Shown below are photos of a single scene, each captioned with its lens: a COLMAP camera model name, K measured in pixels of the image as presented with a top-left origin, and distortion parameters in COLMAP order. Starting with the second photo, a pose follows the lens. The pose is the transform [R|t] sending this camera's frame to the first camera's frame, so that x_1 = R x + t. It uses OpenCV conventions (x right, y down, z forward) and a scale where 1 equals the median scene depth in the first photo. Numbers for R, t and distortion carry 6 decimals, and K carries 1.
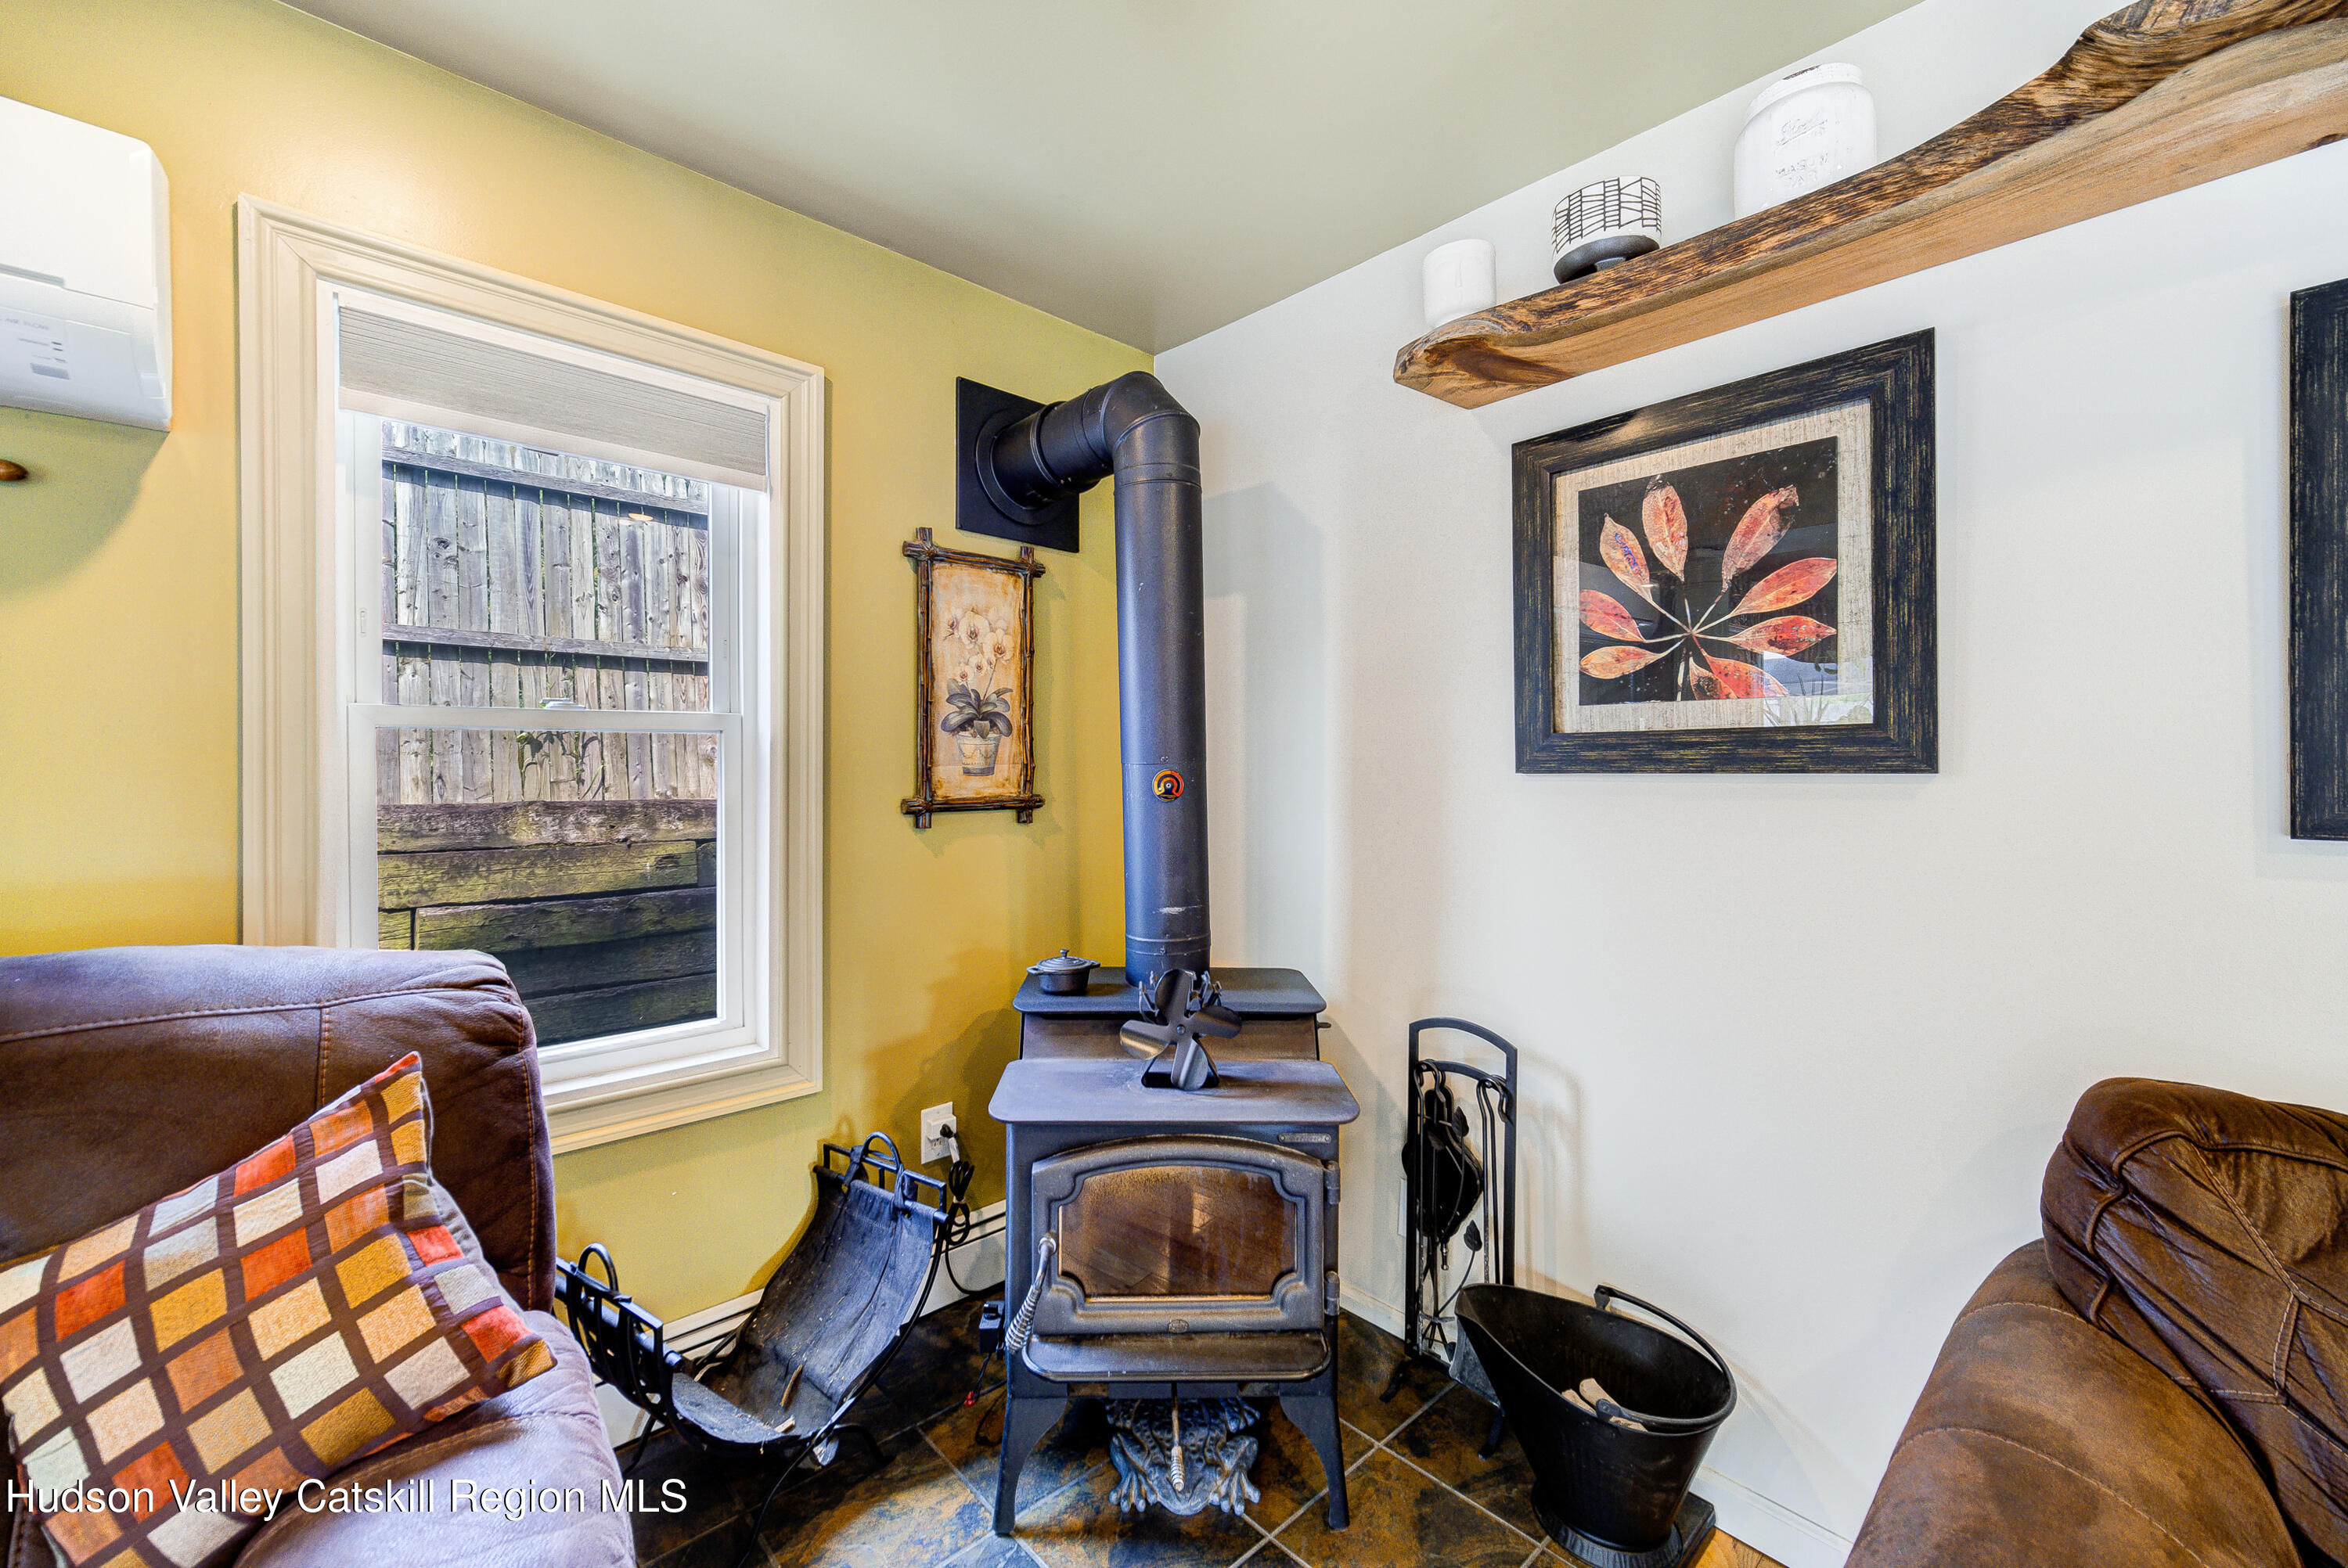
lens RADIAL K [[943.5, 0, 1136.9], [0, 943.5, 774.1], [0, 0, 1]] dist [0.015888, 0.000140]
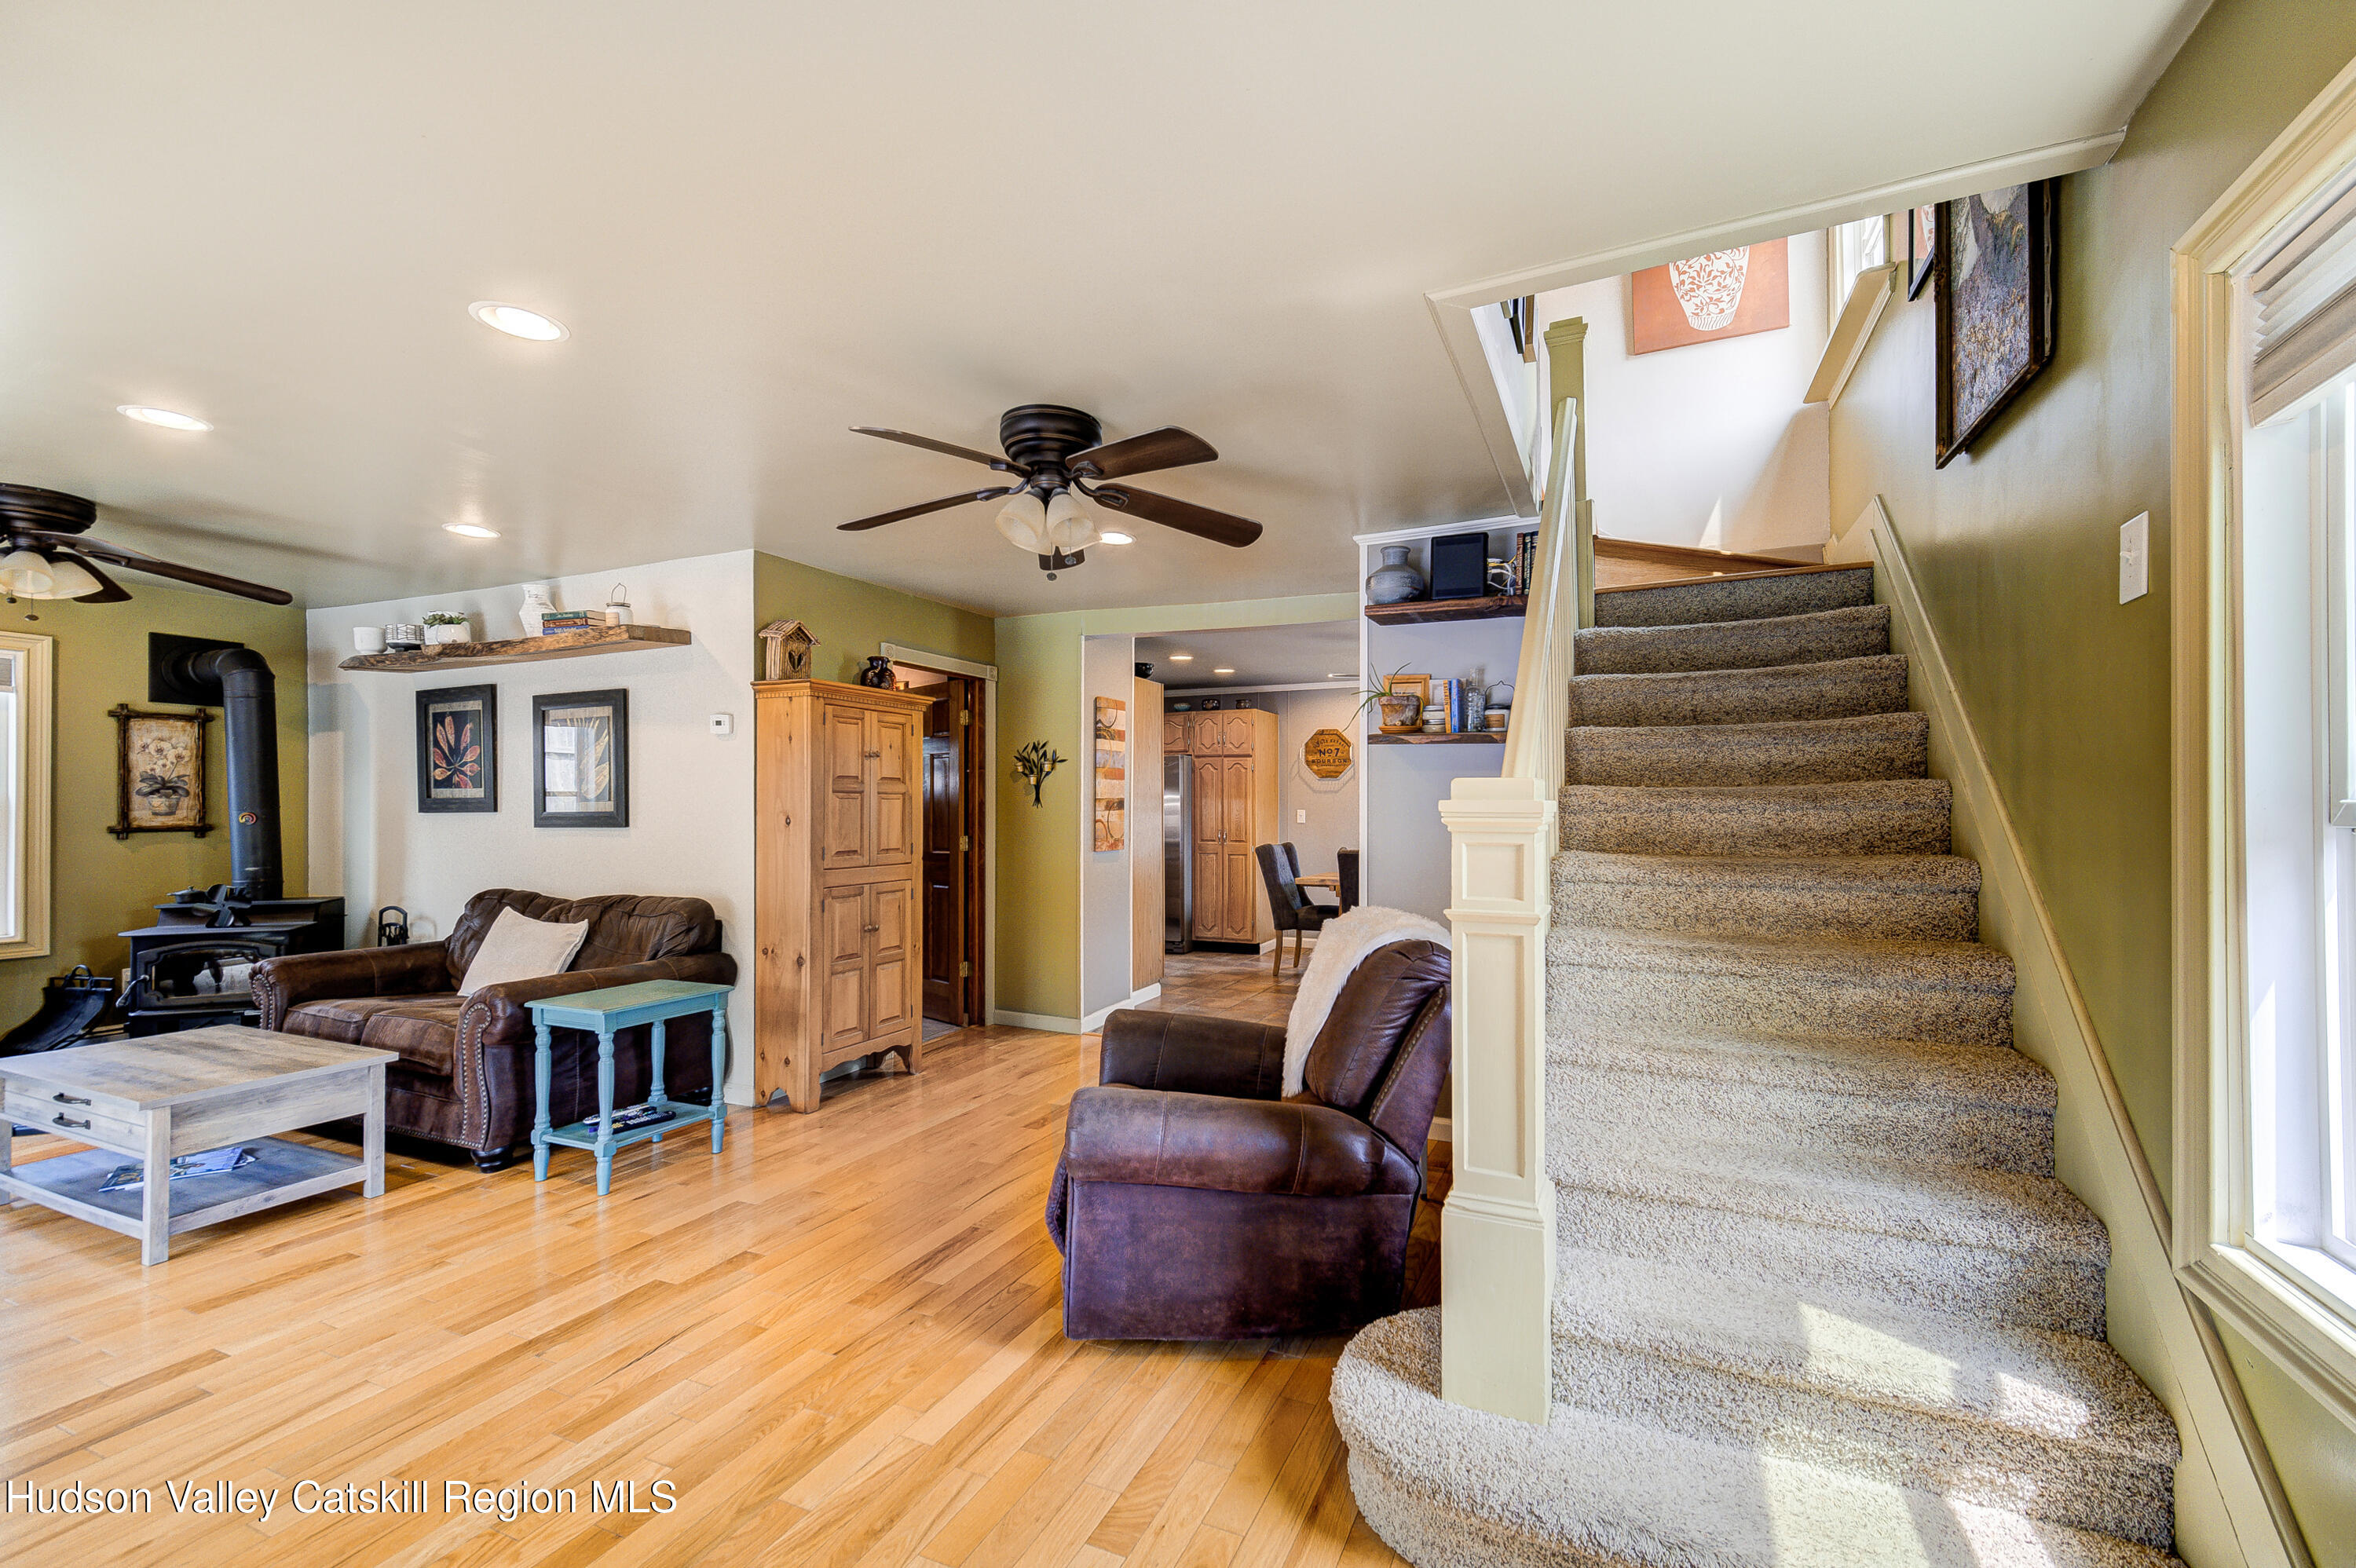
lens RADIAL K [[974.4, 0, 1223.3], [0, 974.4, 802.6], [0, 0, 1]] dist [0.010406, 0.000067]
pose [[0.907266, -0.001647, 0.420553, 1.142385], [0.006269, 0.999934, -0.009607, 0.009755], [-0.420510, 0.011352, 0.907217, -2.181713]]
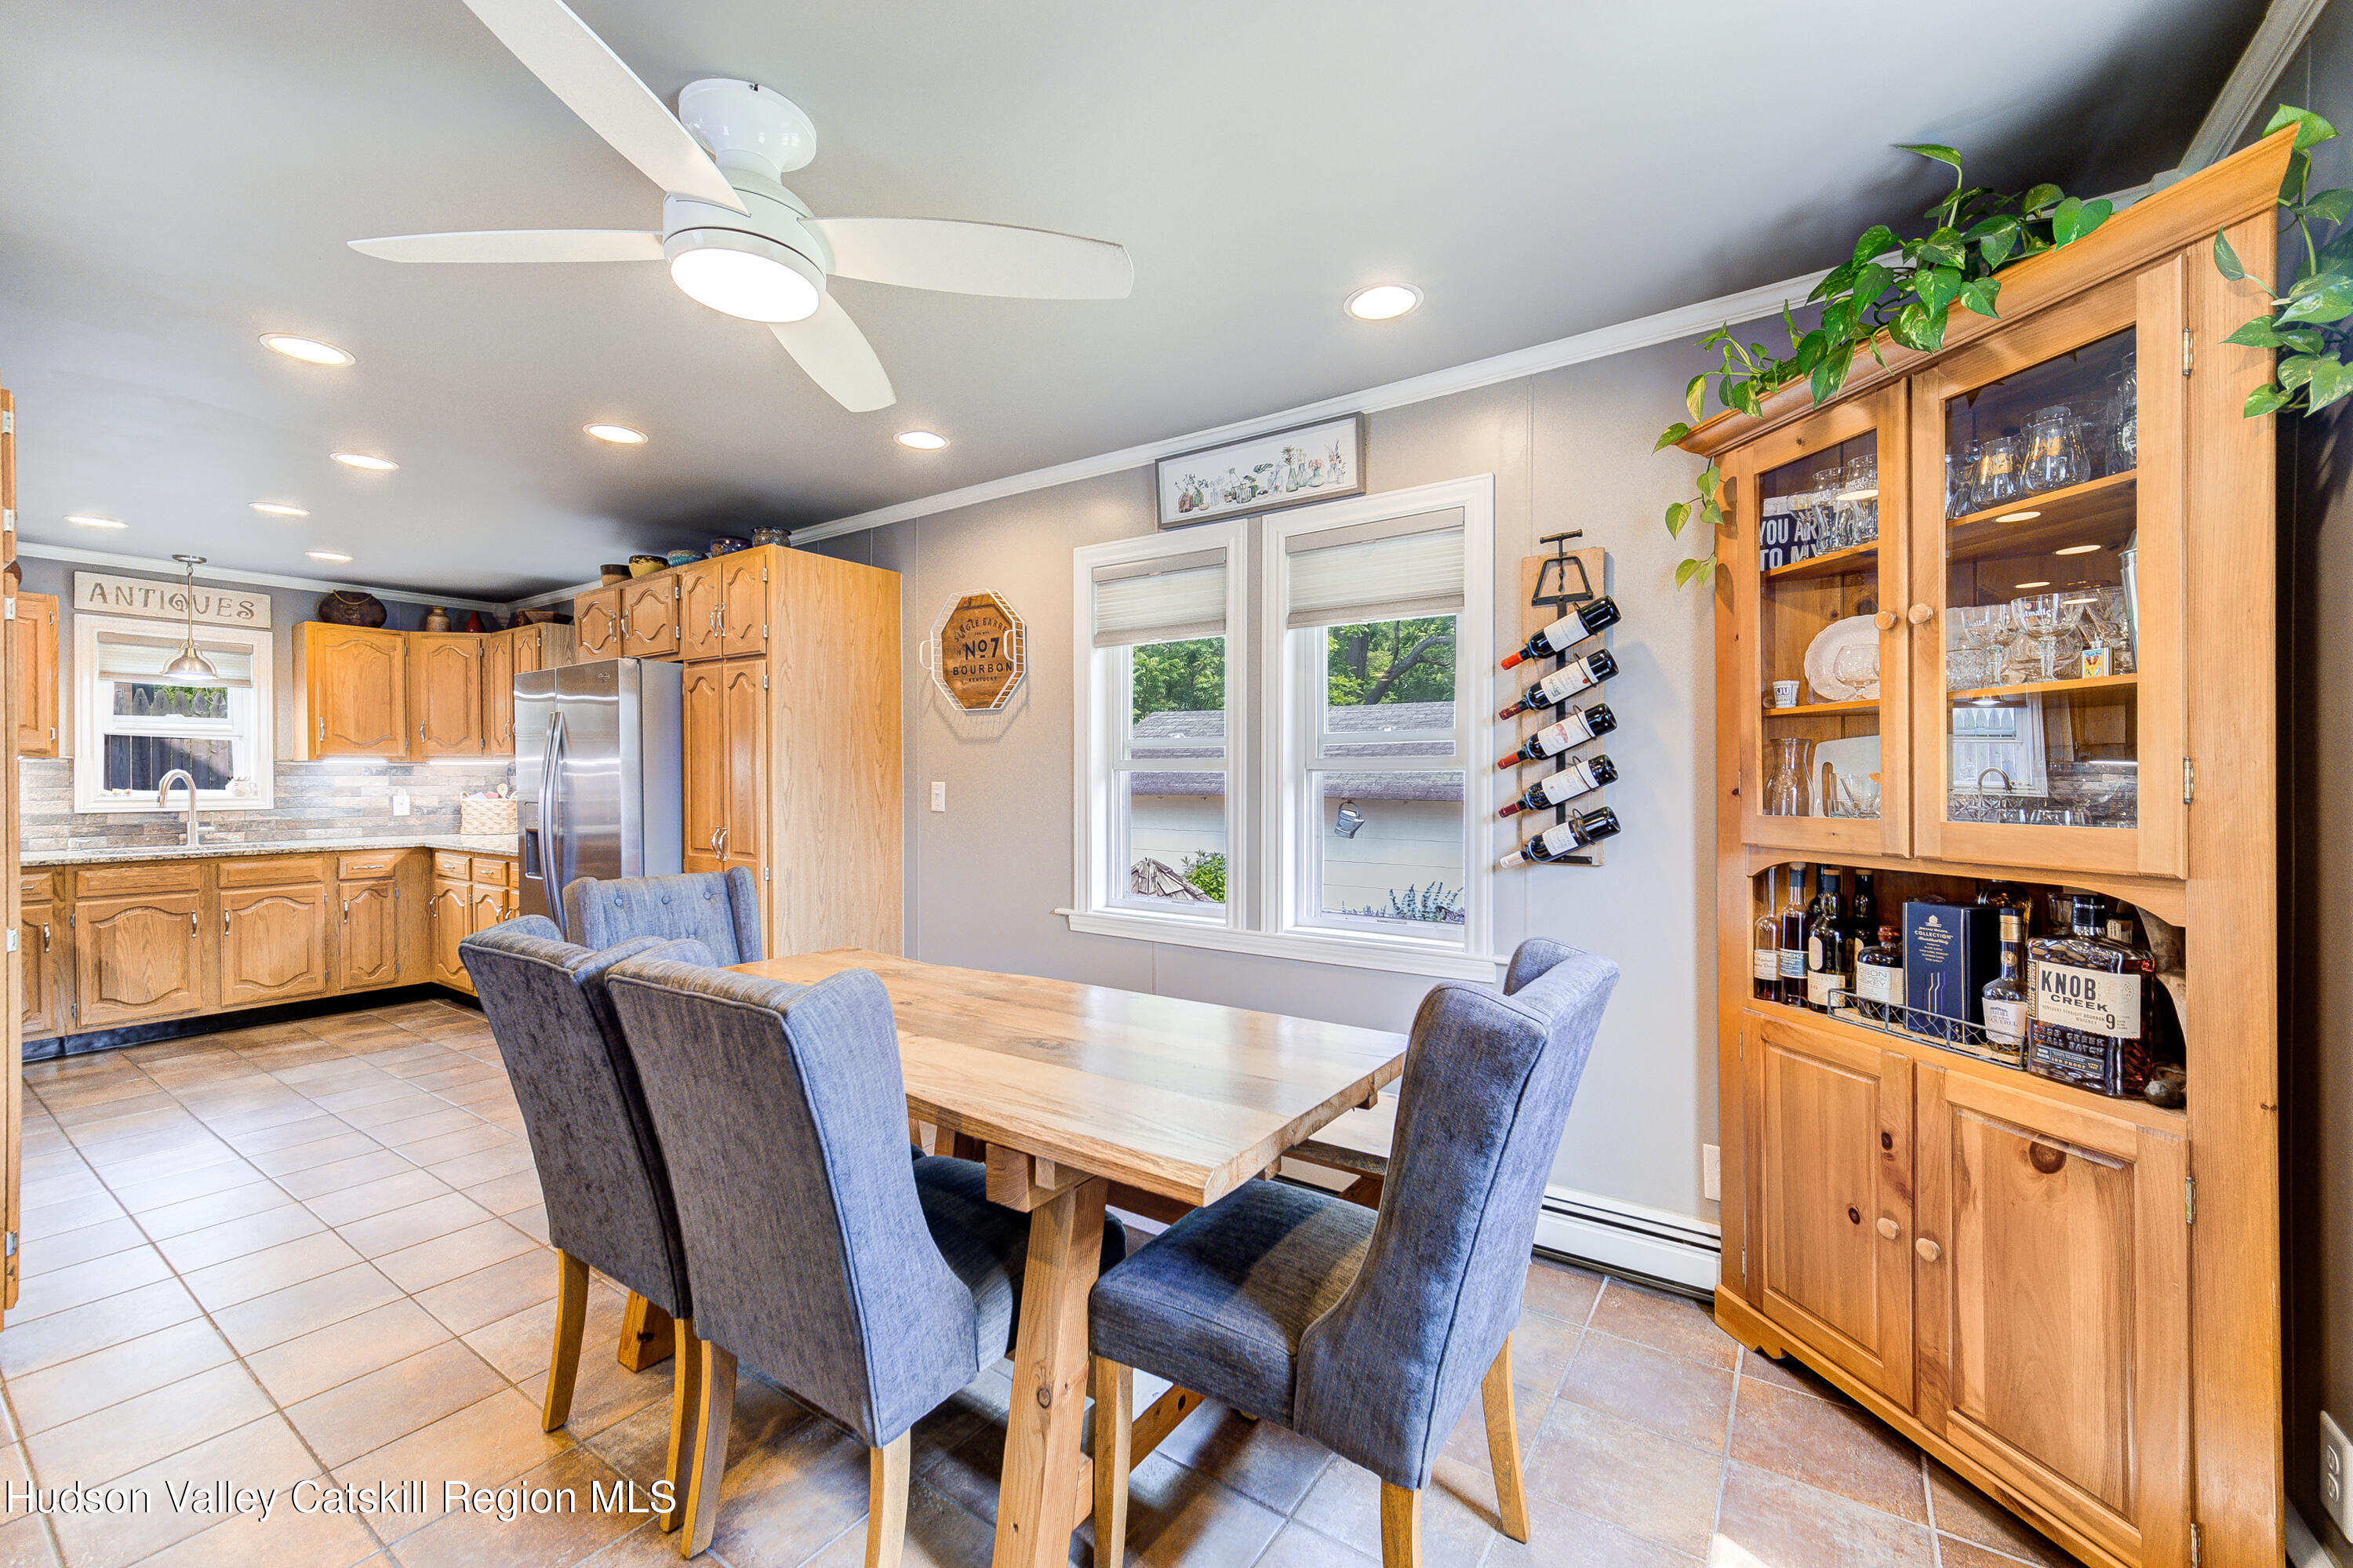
lens RADIAL K [[941.9, 0, 1171.7], [0, 941.9, 776.2], [0, 0, 1]] dist [0.011158, 0.000262]
pose [[0.973223, -0.004449, 0.229821, 3.245460], [0.006057, 0.999962, -0.006291, 0.006945], [-0.229785, 0.007515, 0.973213, -0.372225]]
